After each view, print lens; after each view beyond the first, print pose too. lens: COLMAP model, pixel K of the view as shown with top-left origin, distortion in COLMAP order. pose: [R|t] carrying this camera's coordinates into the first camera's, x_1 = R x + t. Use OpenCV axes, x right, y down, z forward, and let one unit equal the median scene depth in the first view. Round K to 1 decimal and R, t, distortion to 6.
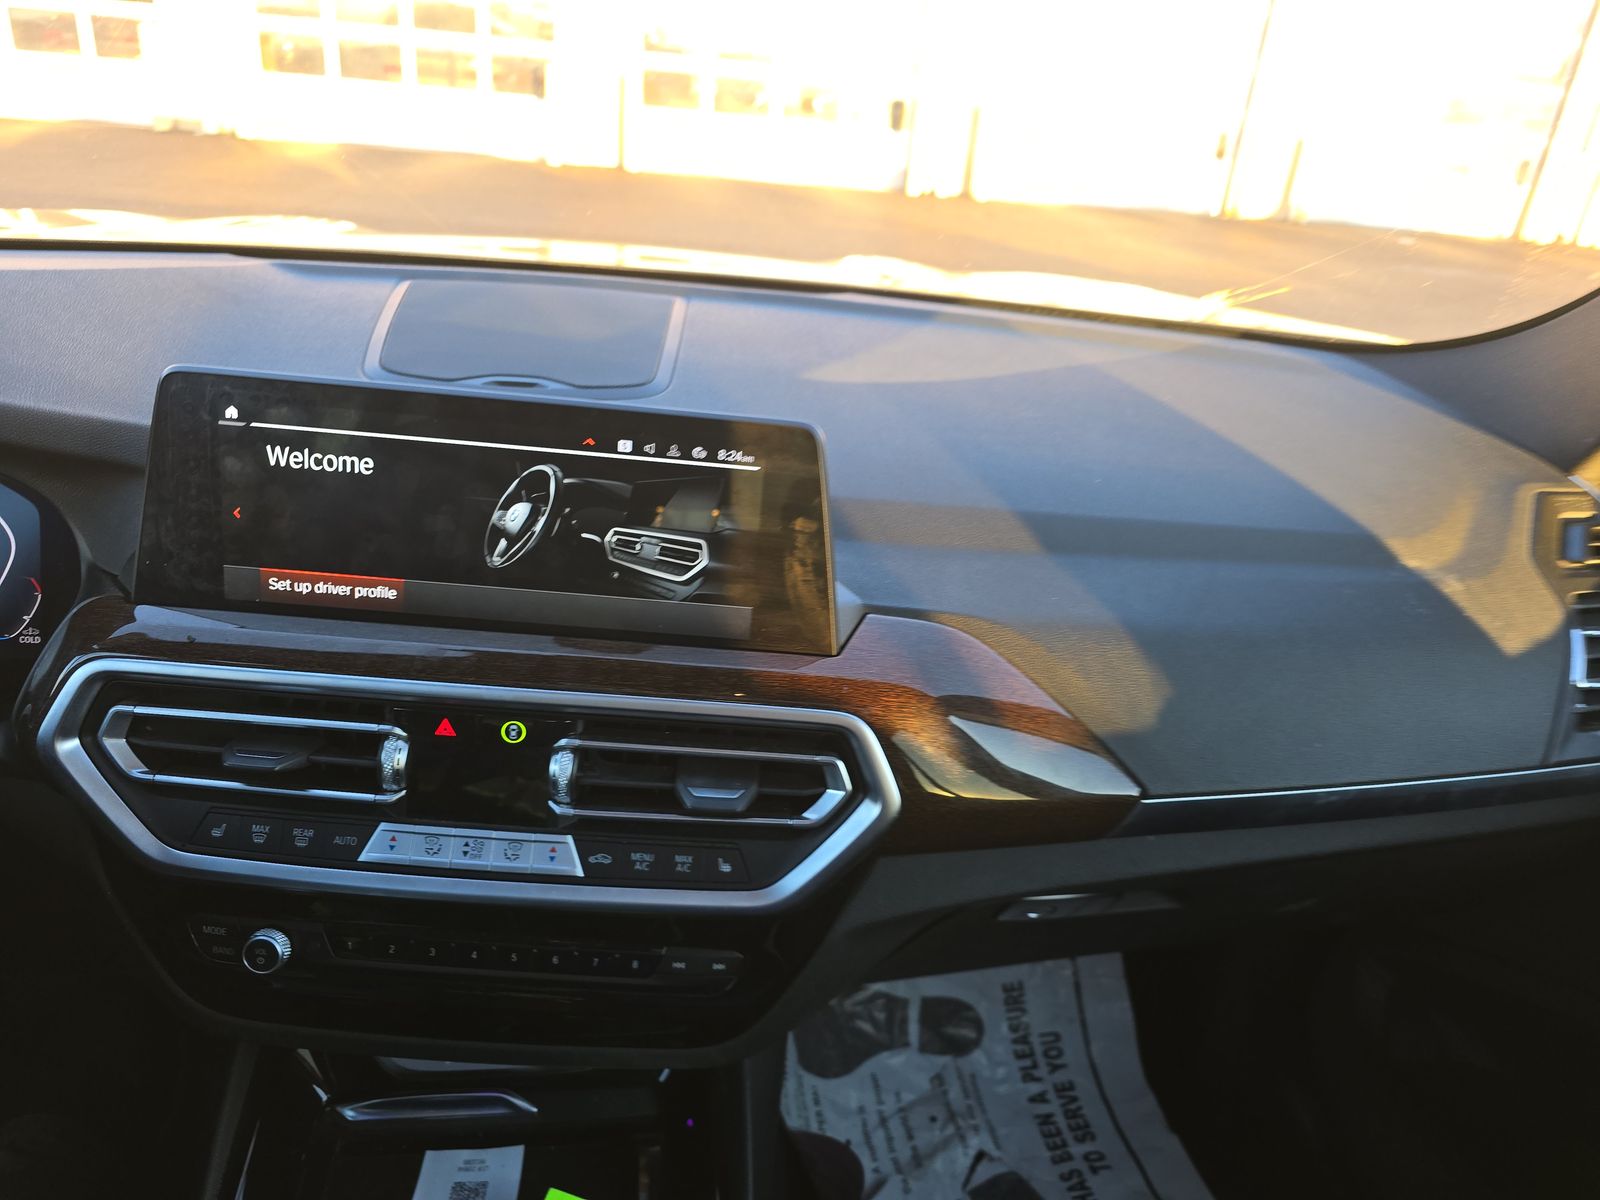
lens RADIAL K [[1093.2, 0, 797.9], [0, 1093.2, 592.9], [0, 0, 1]] dist [0.024960, -0.010746]
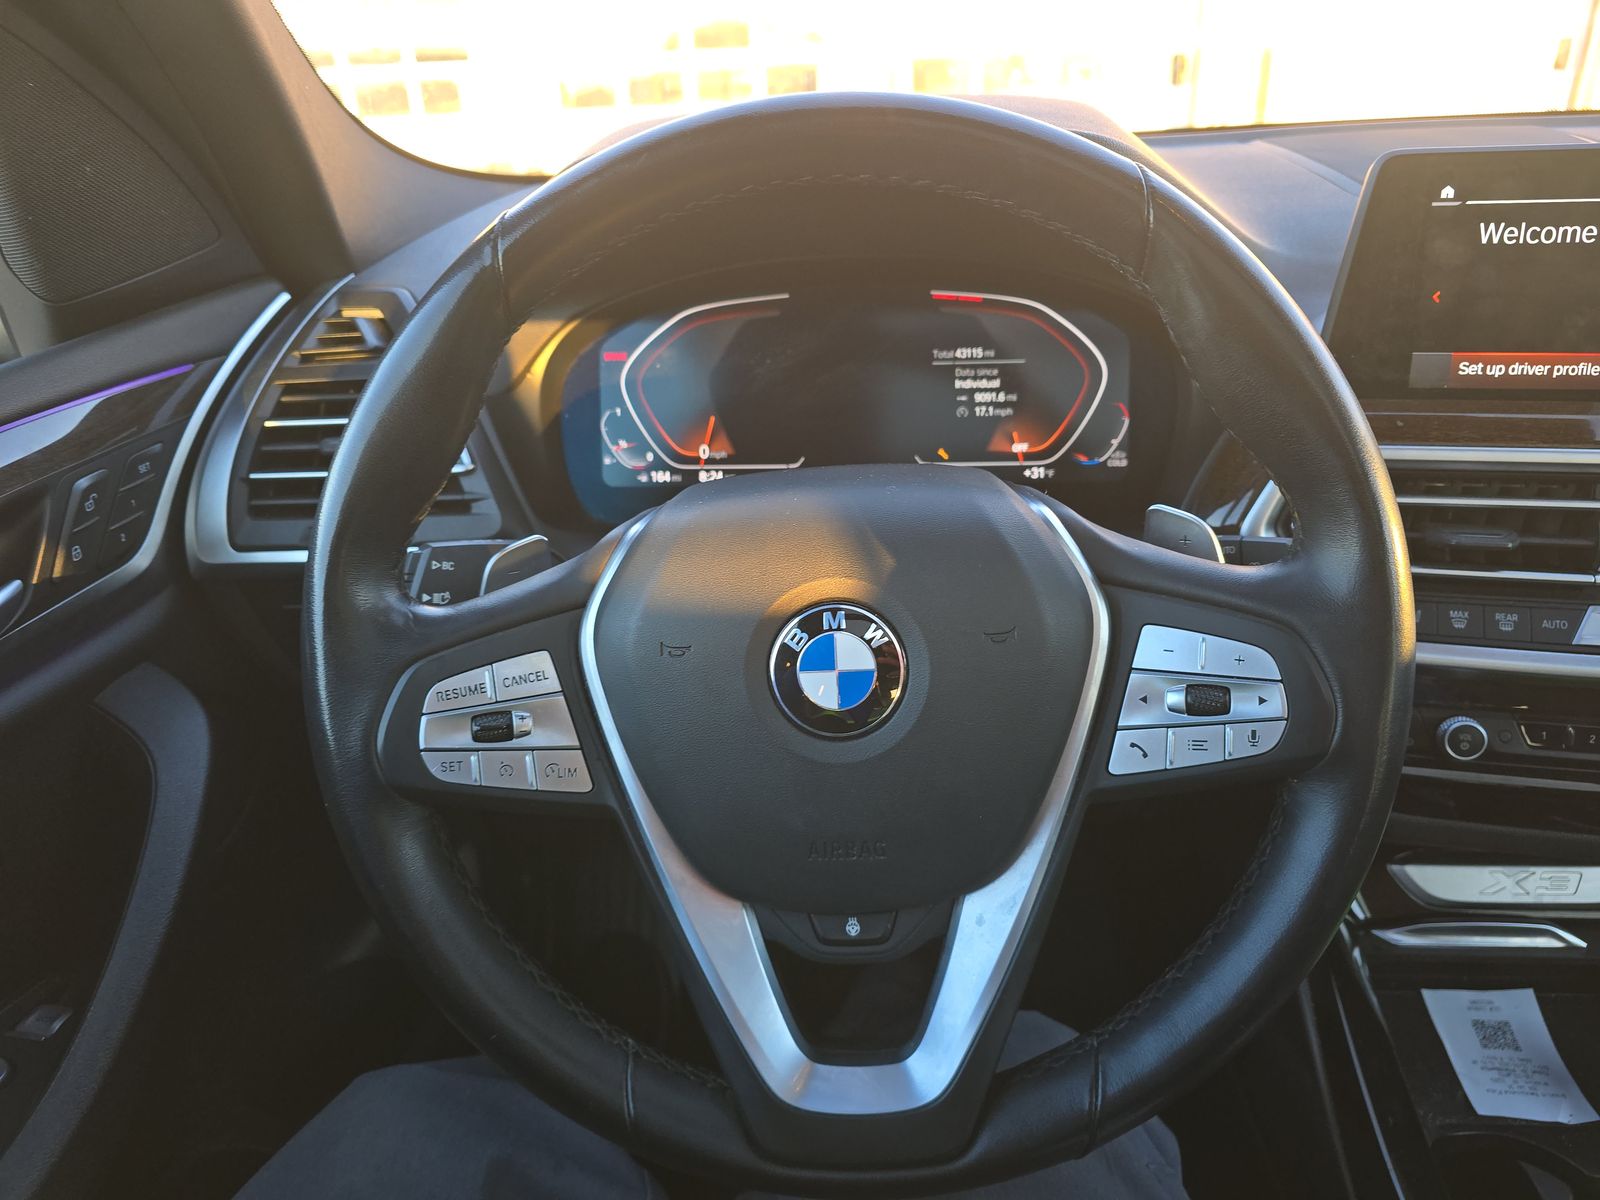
lens RADIAL K [[1093.2, 0, 791.7], [0, 1093.2, 589.0], [0, 0, 1]] dist [0.024960, -0.010746]
pose [[0.978046, -0.035597, -0.205327, -0.884079], [0.034870, 0.999366, -0.007161, 0.179178], [0.205451, -0.000156, 0.978667, -0.105484]]
